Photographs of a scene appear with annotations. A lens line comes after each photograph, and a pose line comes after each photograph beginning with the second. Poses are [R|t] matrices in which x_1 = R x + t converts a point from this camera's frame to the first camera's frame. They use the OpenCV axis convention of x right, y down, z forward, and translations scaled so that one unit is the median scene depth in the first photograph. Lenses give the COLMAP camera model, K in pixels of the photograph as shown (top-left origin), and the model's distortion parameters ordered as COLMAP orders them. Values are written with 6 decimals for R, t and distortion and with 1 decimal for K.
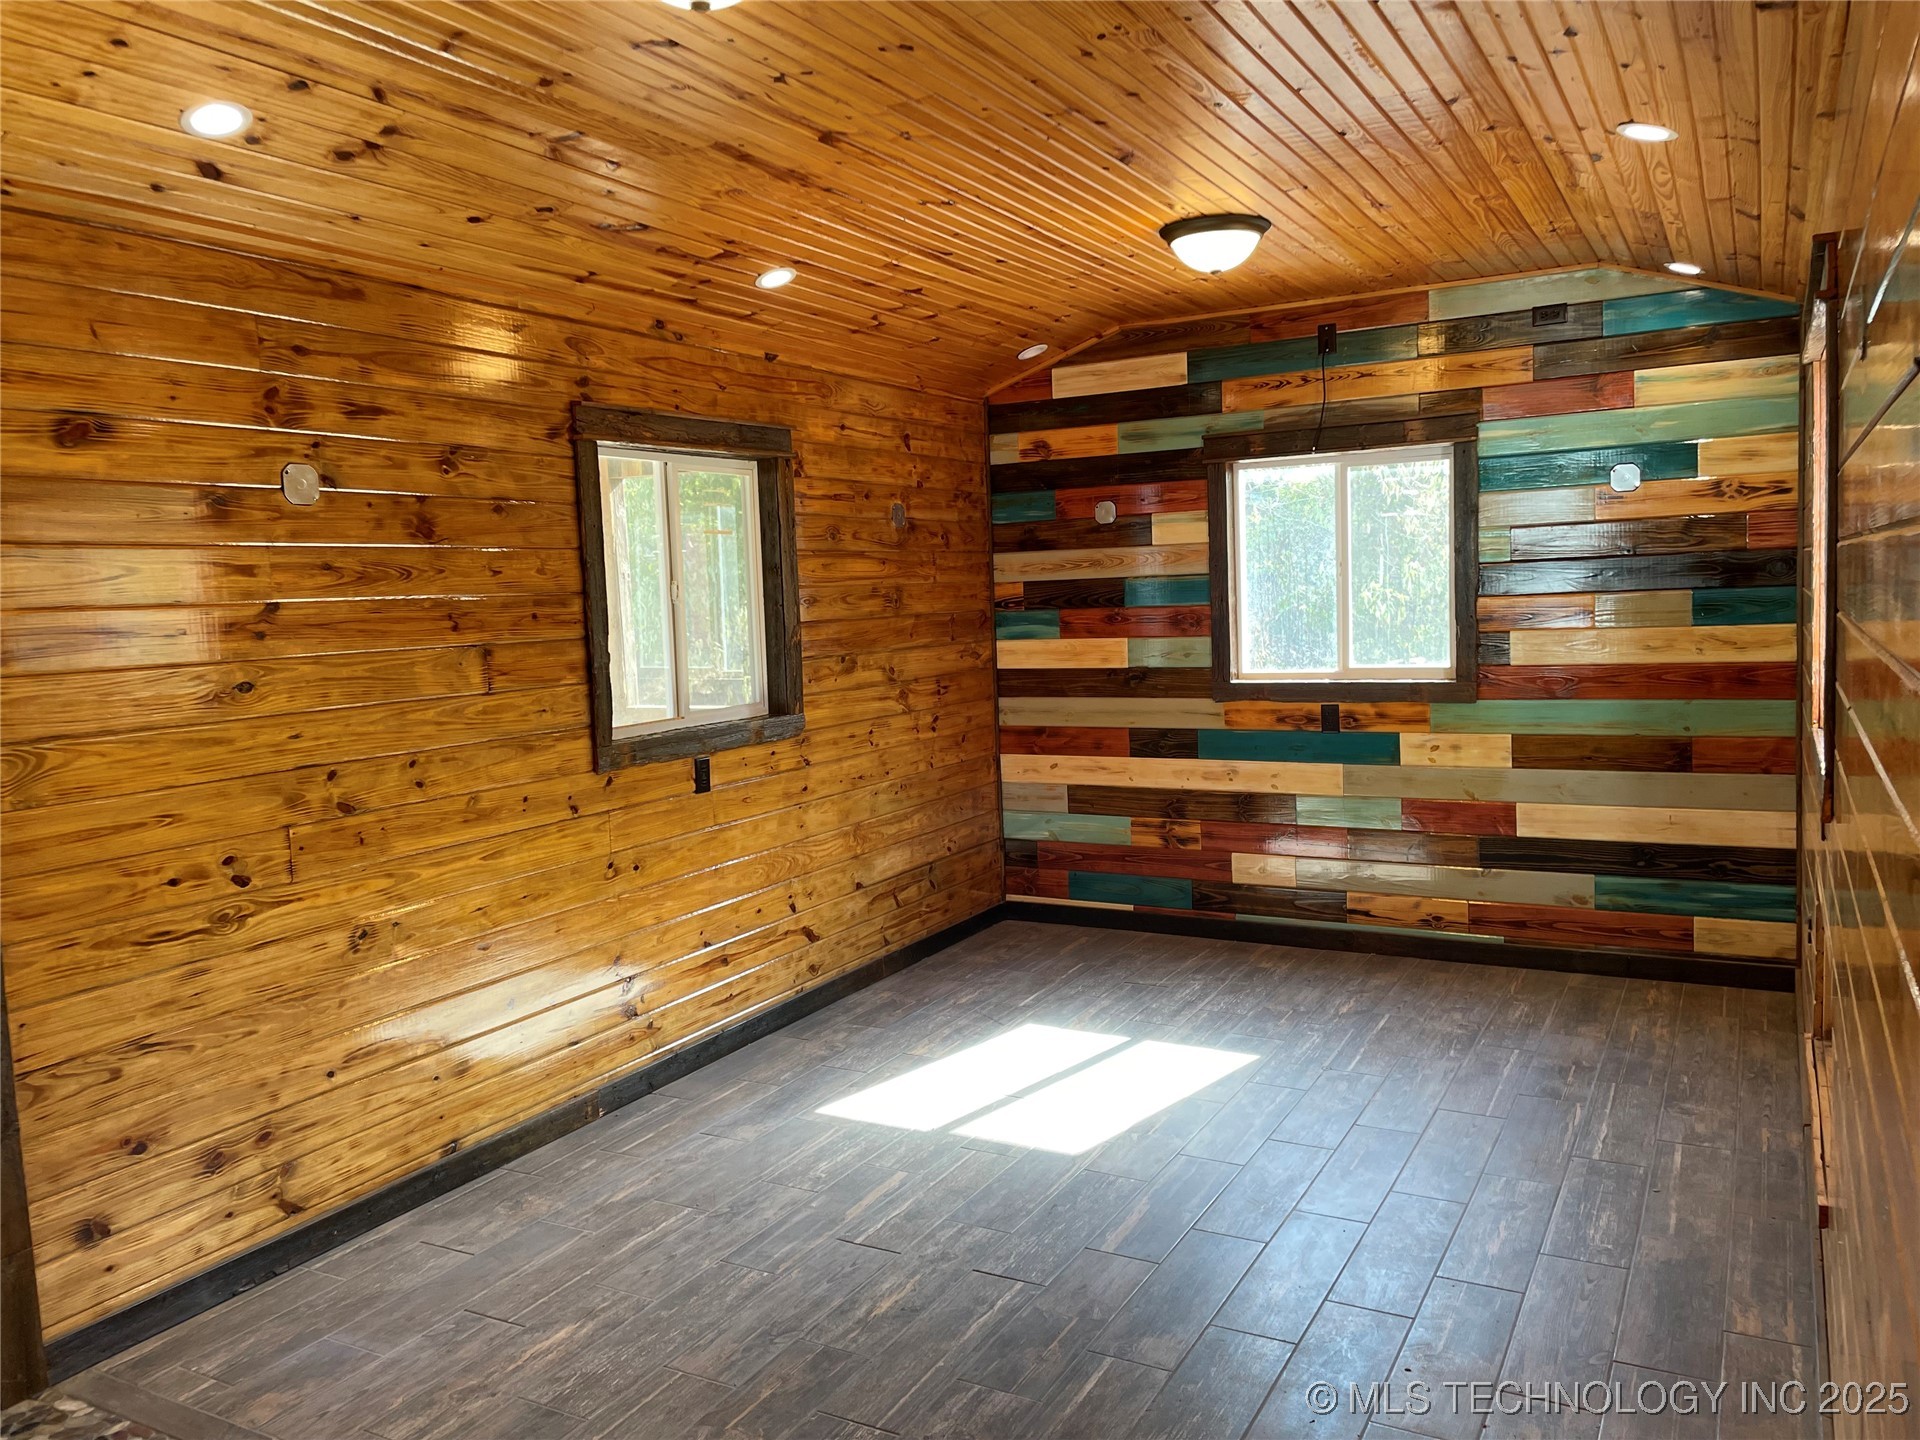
lens RADIAL K [[1446.7, 0, 959.6], [0, 1446.7, 701.5], [0, 0, 1]] dist [0.089845, -0.112201]
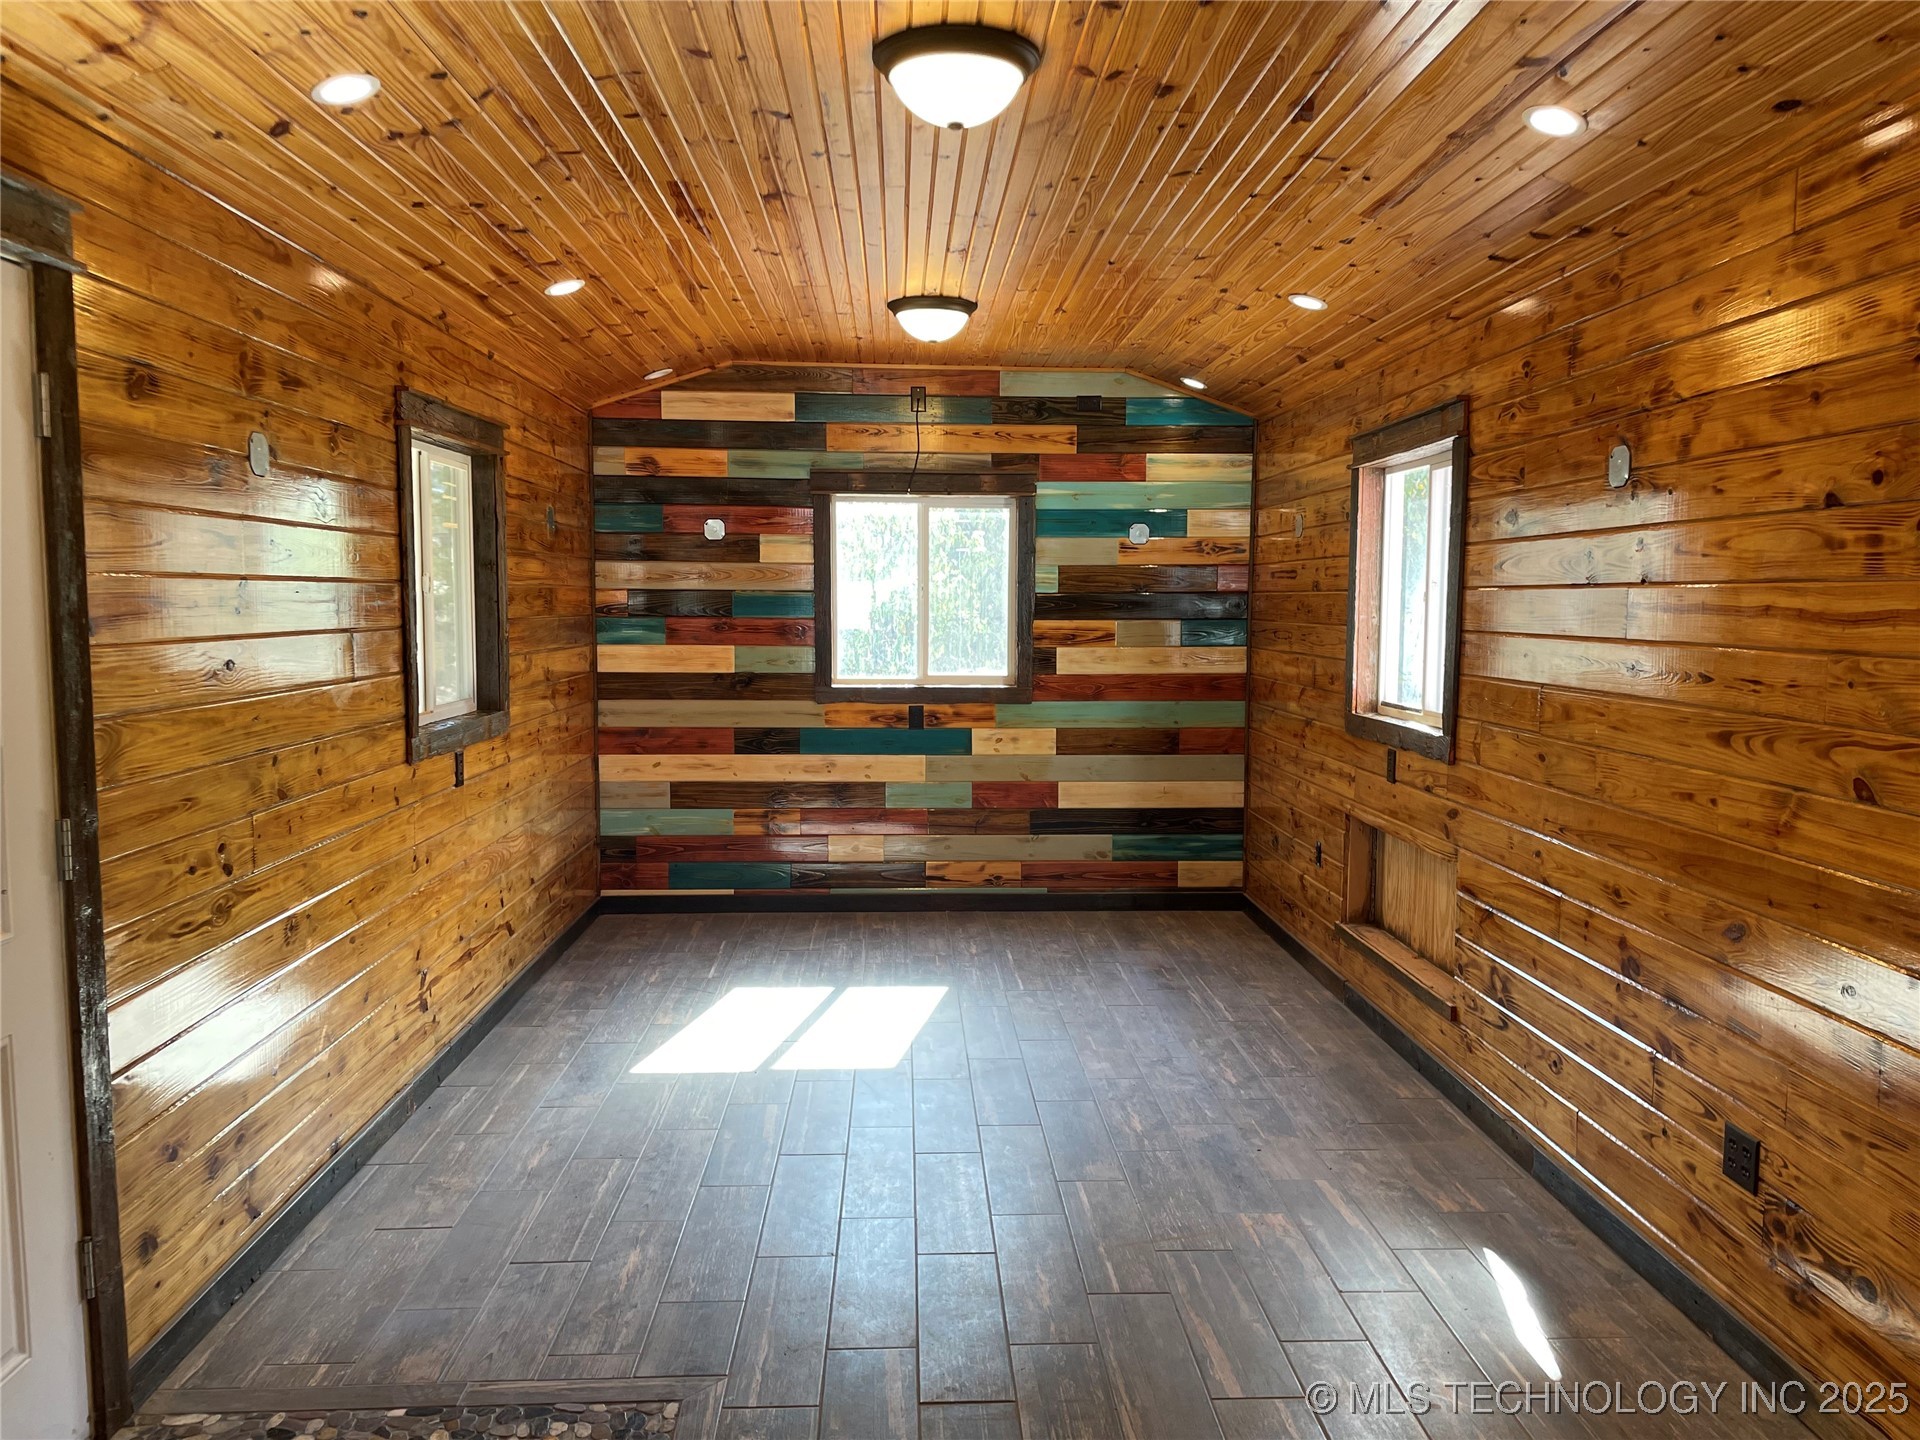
lens RADIAL K [[1446.7, 0, 977.7], [0, 1446.7, 726.7], [0, 0, 1]] dist [0.089845, -0.112201]
pose [[0.849097, -0.004508, 0.528218, -0.487484], [0.003871, 0.999990, 0.002311, 0.025001], [-0.528223, 0.000082, 0.849106, -0.050369]]
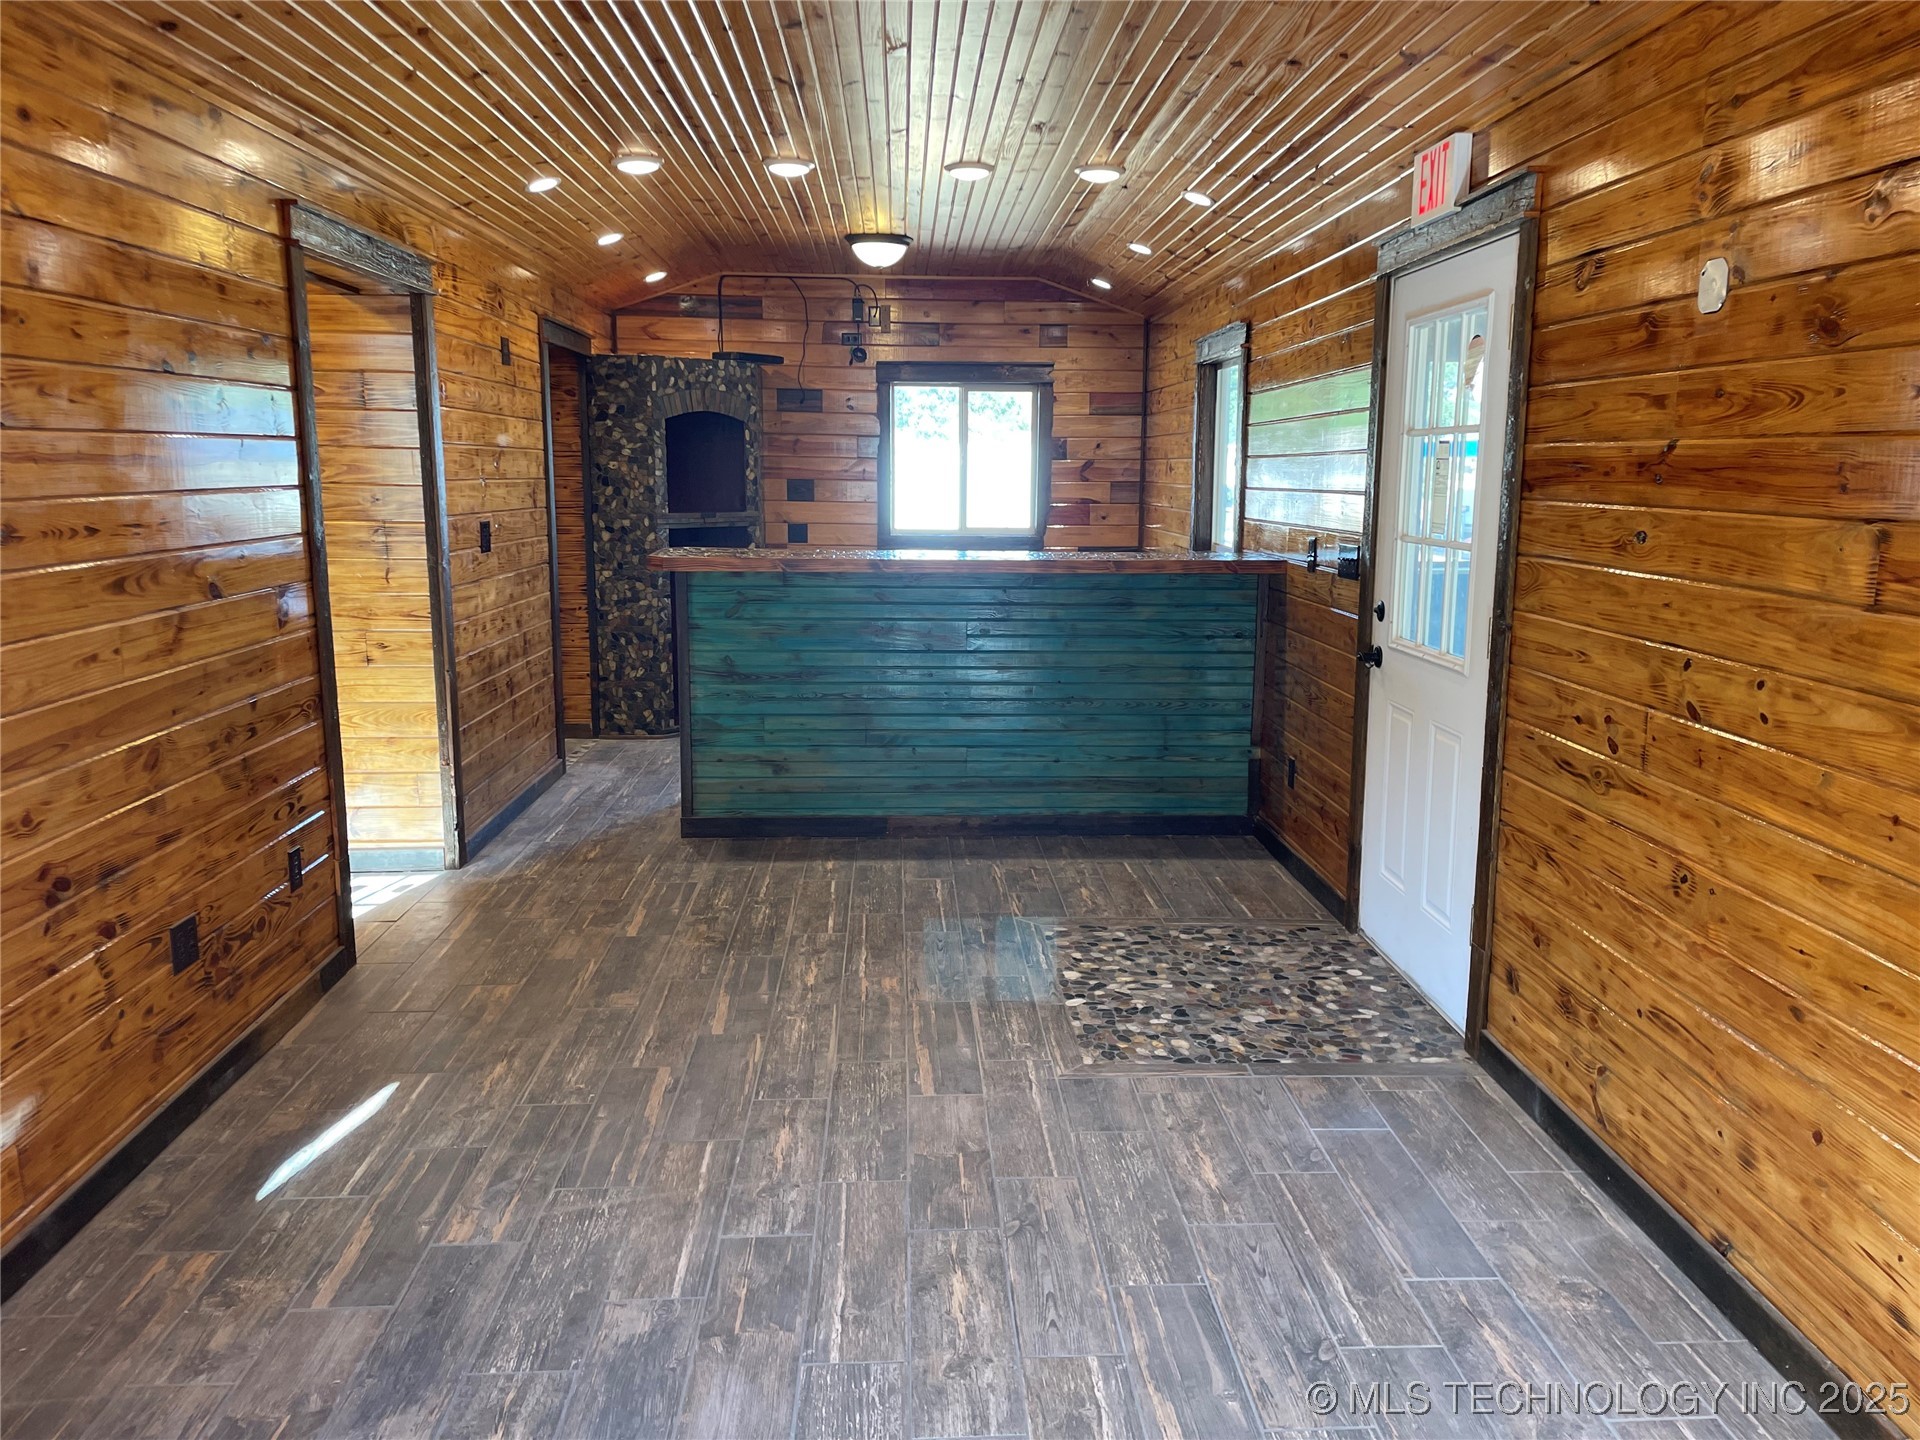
lens RADIAL K [[1446.7, 0, 975.0], [0, 1446.7, 717.7], [0, 0, 1]] dist [0.089845, -0.112201]
pose [[-0.850322, 0.124797, -0.511252, 0.270323], [-0.014247, 0.965661, 0.259414, -0.108247], [0.526071, 0.227869, -0.819345, 1.297706]]
